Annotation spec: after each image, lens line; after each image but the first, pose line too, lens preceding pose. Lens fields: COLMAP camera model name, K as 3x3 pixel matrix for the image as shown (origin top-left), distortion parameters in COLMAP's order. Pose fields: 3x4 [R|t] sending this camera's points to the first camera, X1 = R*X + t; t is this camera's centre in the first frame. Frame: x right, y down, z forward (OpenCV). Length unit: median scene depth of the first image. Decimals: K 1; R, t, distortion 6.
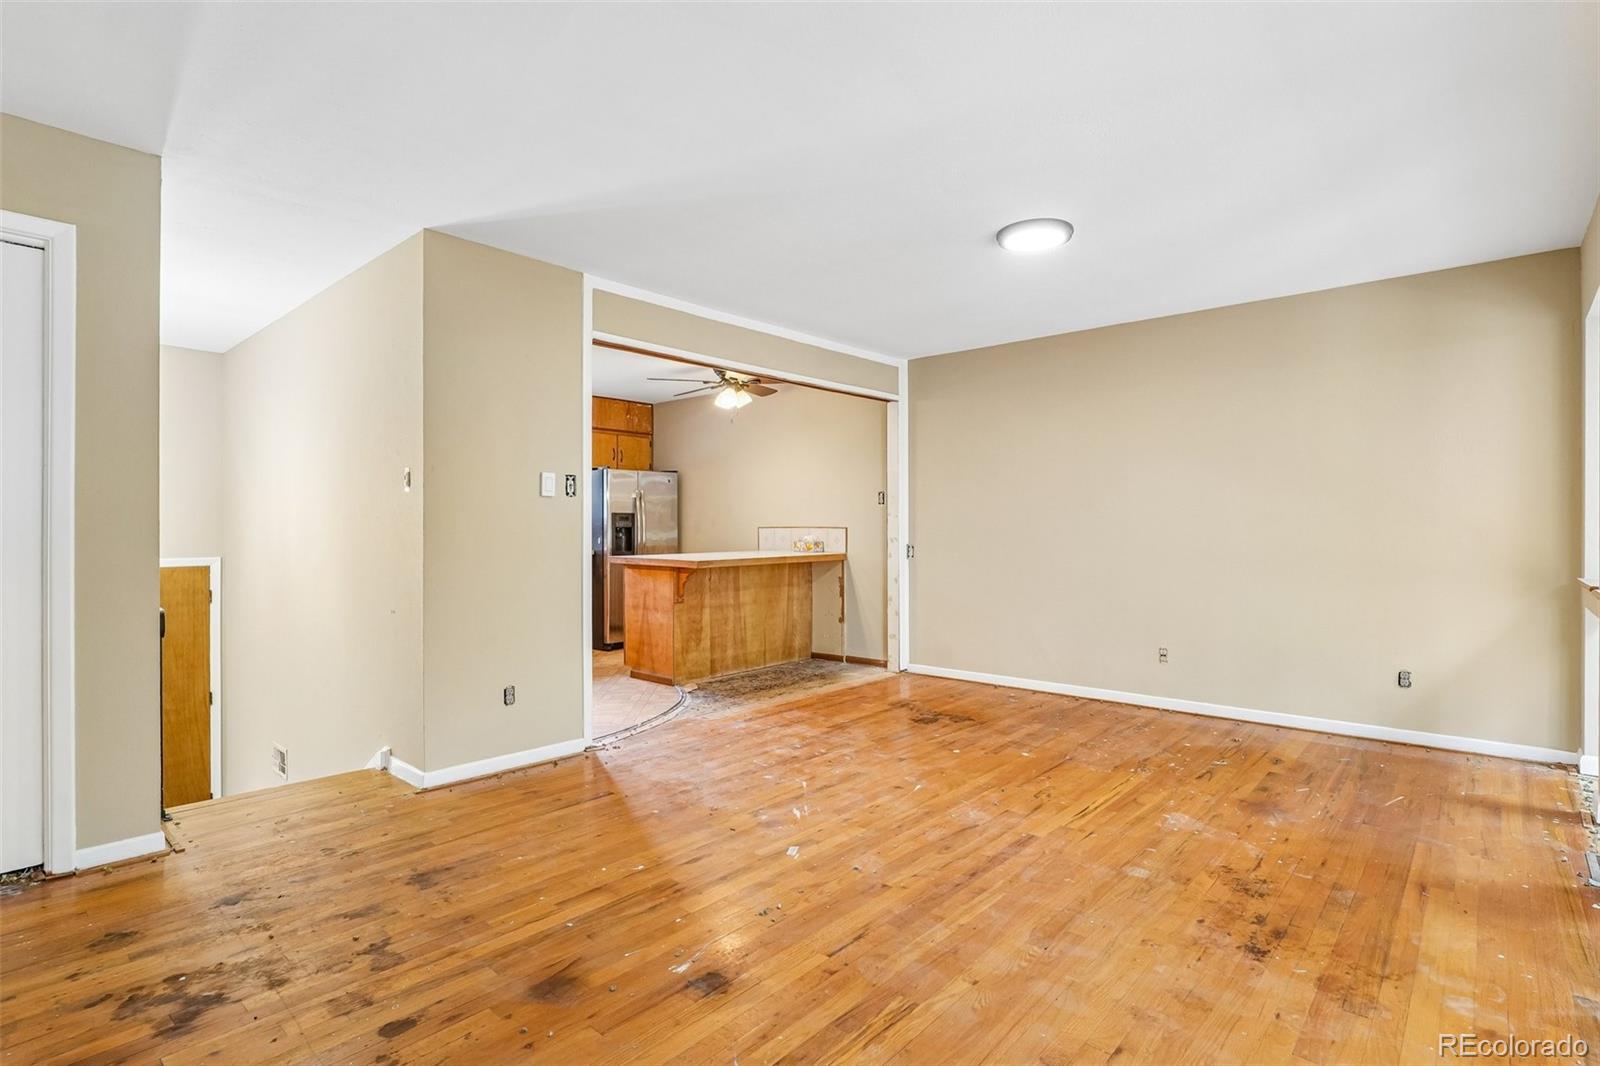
lens RADIAL K [[786.2, 0, 802.4], [0, 786.2, 531.6], [0, 0, 1]] dist [-0.021257, 0.008246]
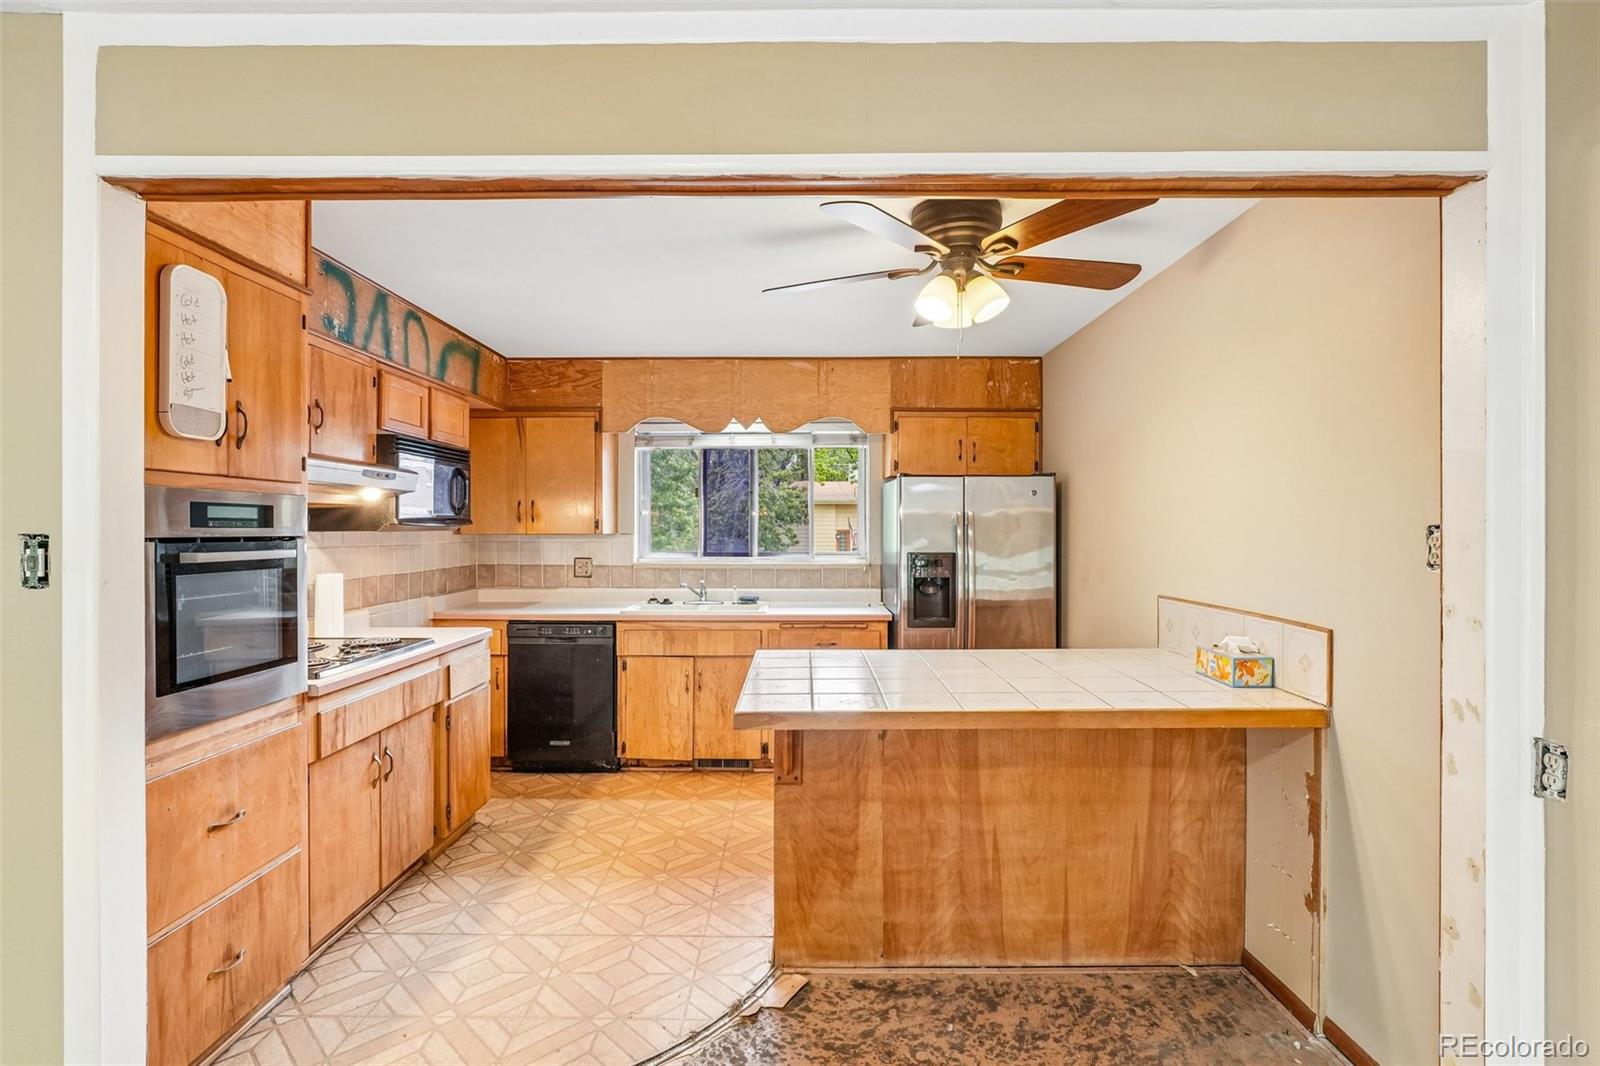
lens RADIAL K [[786.2, 0, 802.3], [0, 786.2, 528.3], [0, 0, 1]] dist [-0.021257, 0.008246]
pose [[0.661723, 0.004727, -0.749733, 0.251763], [-0.005676, 0.999983, 0.001295, -0.075964], [0.749727, 0.003399, 0.661739, 1.011858]]
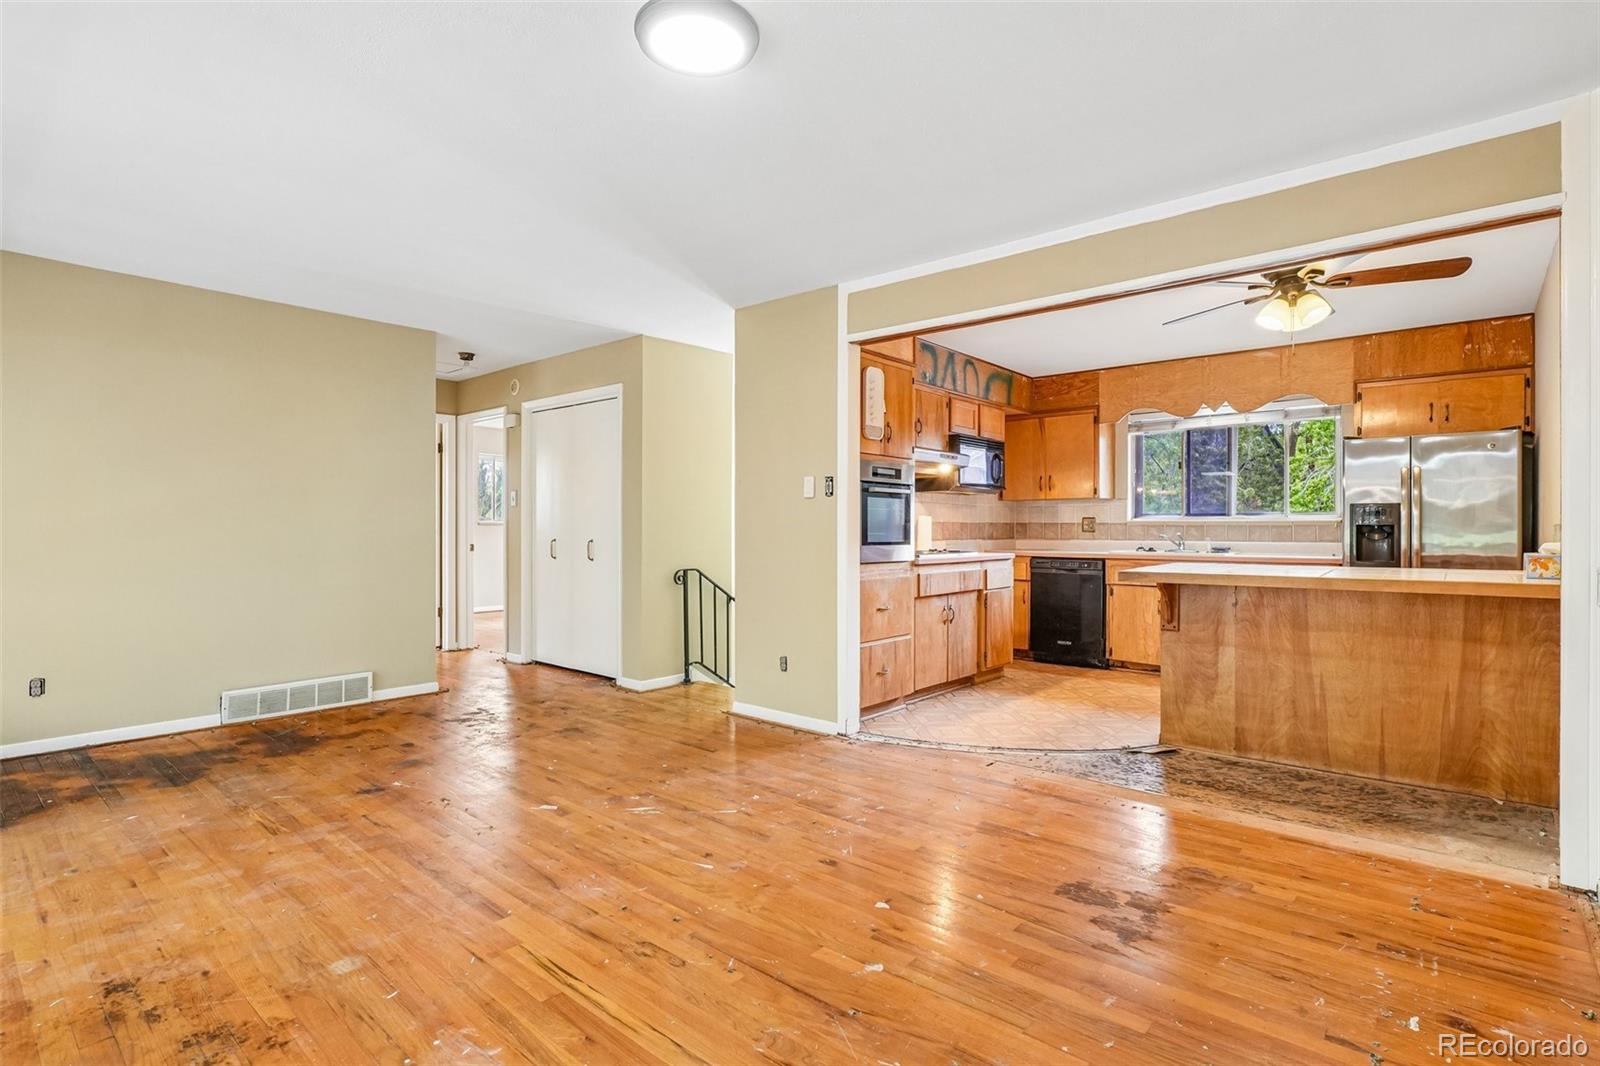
lens RADIAL K [[786.2, 0, 795.7], [0, 786.2, 533.7], [0, 0, 1]] dist [-0.021257, 0.008246]
pose [[0.012068, 0.010709, -0.999870, 0.775997], [-0.005309, 0.999929, 0.010645, -0.004254], [0.999913, 0.005179, 0.012124, 0.923324]]
